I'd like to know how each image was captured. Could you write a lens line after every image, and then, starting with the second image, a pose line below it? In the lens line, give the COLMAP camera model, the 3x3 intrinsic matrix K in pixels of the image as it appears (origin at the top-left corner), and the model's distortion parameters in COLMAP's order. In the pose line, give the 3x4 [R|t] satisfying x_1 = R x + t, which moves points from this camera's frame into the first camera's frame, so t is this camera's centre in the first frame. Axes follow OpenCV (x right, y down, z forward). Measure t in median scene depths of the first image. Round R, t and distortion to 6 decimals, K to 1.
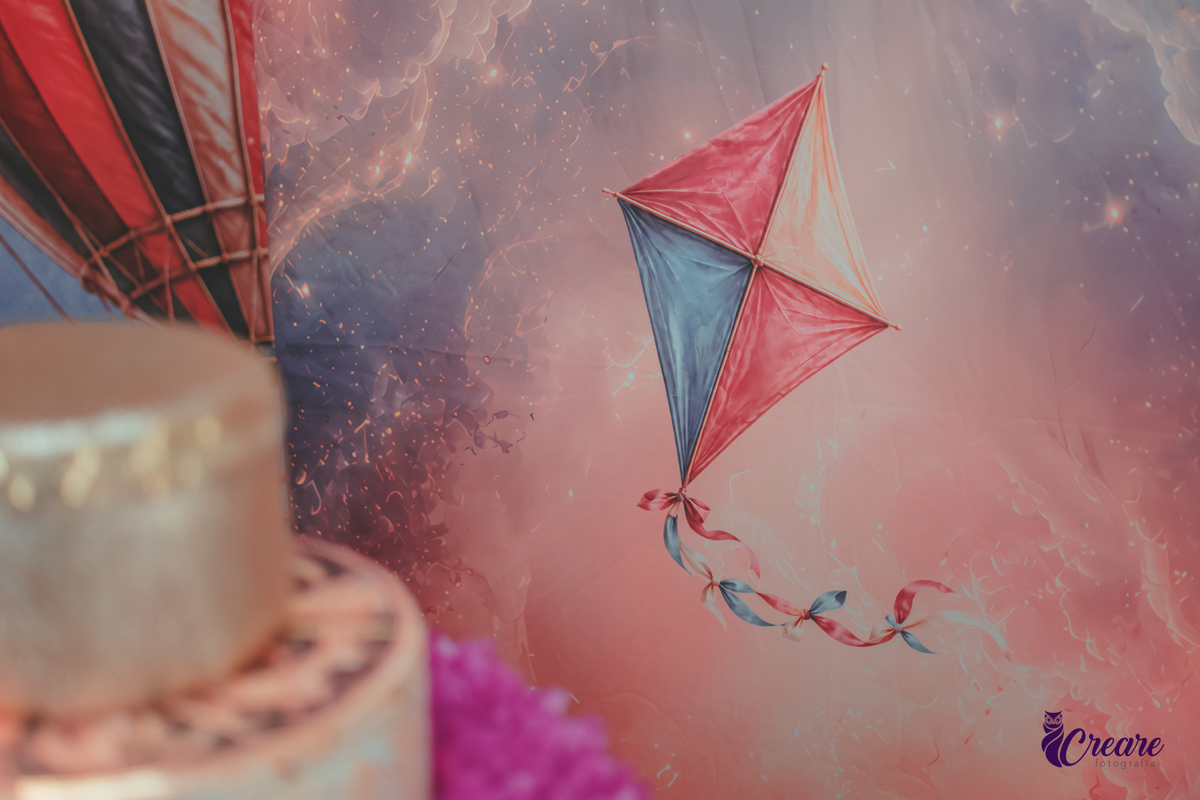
lens RADIAL K [[1853.1, 0, 600.0], [0, 1853.1, 400.0], [0, 0, 1]] dist [-0.166792, -0.045449]
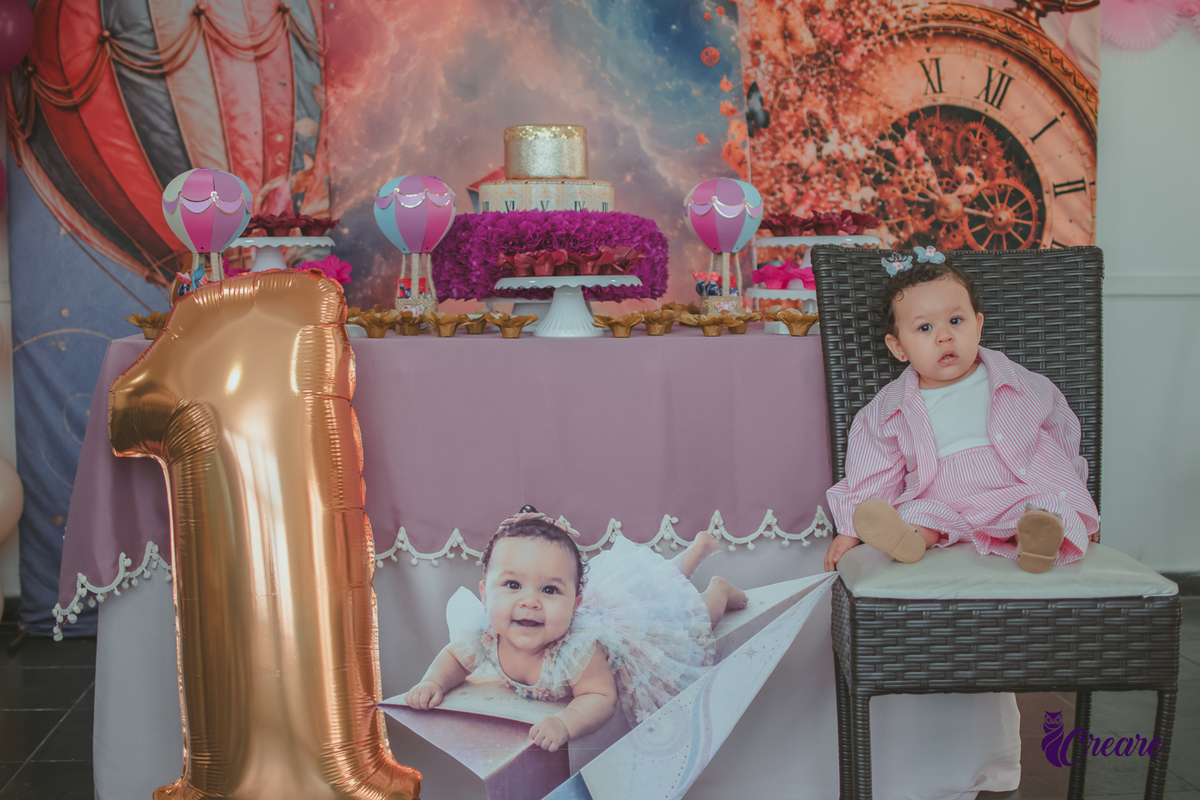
lens RADIAL K [[1853.1, 0, 600.0], [0, 1853.1, 400.0], [0, 0, 1]] dist [-0.166792, -0.045449]
pose [[0.861909, -0.042643, 0.505267, -1.236302], [0.153255, 0.971762, -0.179417, 0.738825], [-0.483349, 0.232076, 0.844106, -1.450305]]
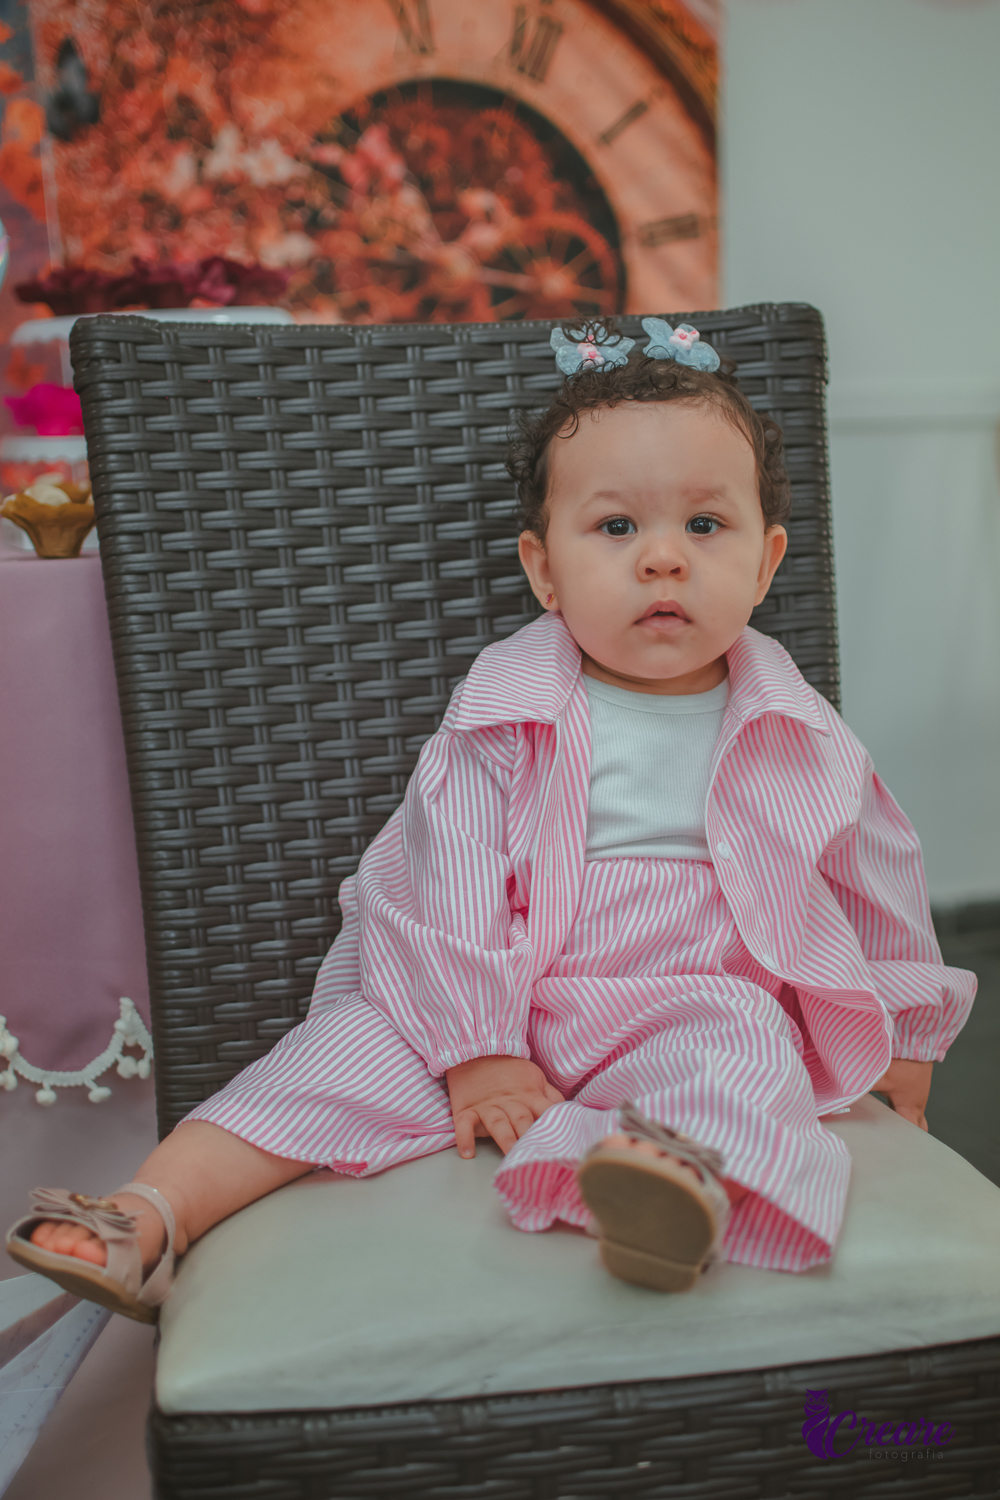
lens RADIAL K [[2316.3, 0, 500.0], [0, 2316.3, 750.0], [0, 0, 1]] dist [-0.166792, -0.045449]
pose [[0.744809, -0.125162, 0.655434, -0.539113], [0.223517, 0.972302, -0.068324, 0.530837], [-0.628729, 0.197389, 0.752156, -0.705908]]
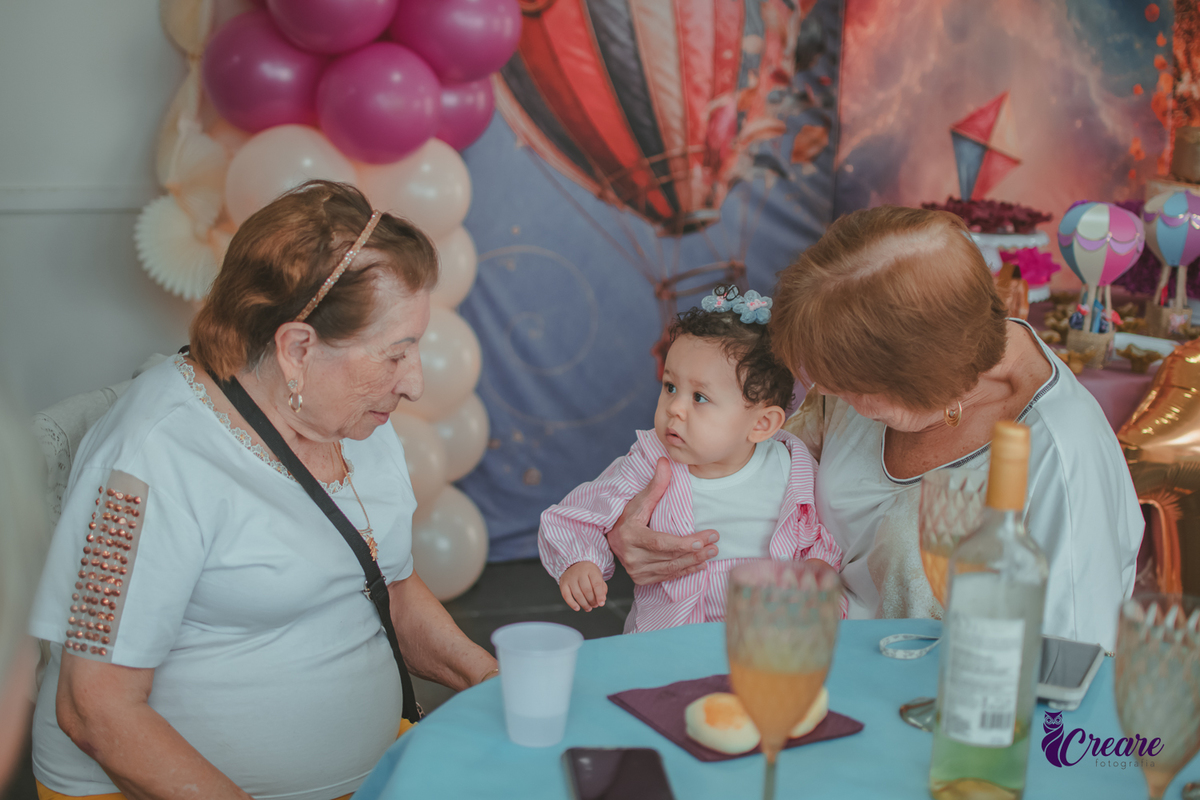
lens RADIAL K [[1853.1, 0, 600.0], [0, 1853.1, 400.0], [0, 0, 1]] dist [-0.166792, -0.045449]
pose [[0.675457, -0.136349, 0.724684, -2.477464], [0.163278, 0.986017, 0.033333, 0.130749], [-0.719096, 0.095810, 0.688275, -0.608632]]
